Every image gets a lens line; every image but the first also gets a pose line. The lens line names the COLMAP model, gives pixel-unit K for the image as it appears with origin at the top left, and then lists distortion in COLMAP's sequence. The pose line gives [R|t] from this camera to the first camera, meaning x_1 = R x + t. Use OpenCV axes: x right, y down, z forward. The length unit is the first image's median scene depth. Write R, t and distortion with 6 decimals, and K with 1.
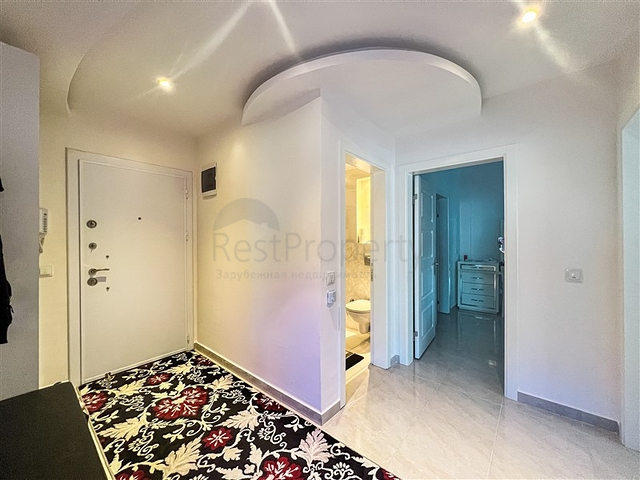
lens RADIAL K [[256.4, 0, 319.4], [0, 256.4, 240.9], [0, 0, 1]] dist [-0.010440, 0.002663]
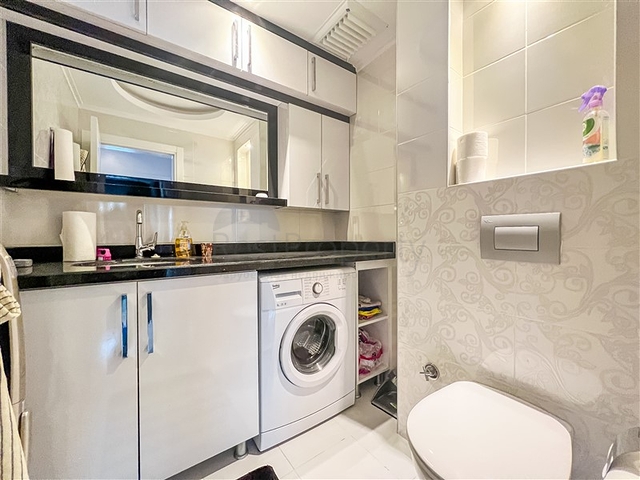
lens RADIAL K [[256.4, 0, 320.2], [0, 256.4, 238.4], [0, 0, 1]] dist [-0.010440, 0.002663]
pose [[0.970479, 0.007440, -0.241071, 0.070391], [-0.003716, 0.999867, 0.015896, 0.068163], [0.241158, -0.014531, 0.970377, 0.666306]]
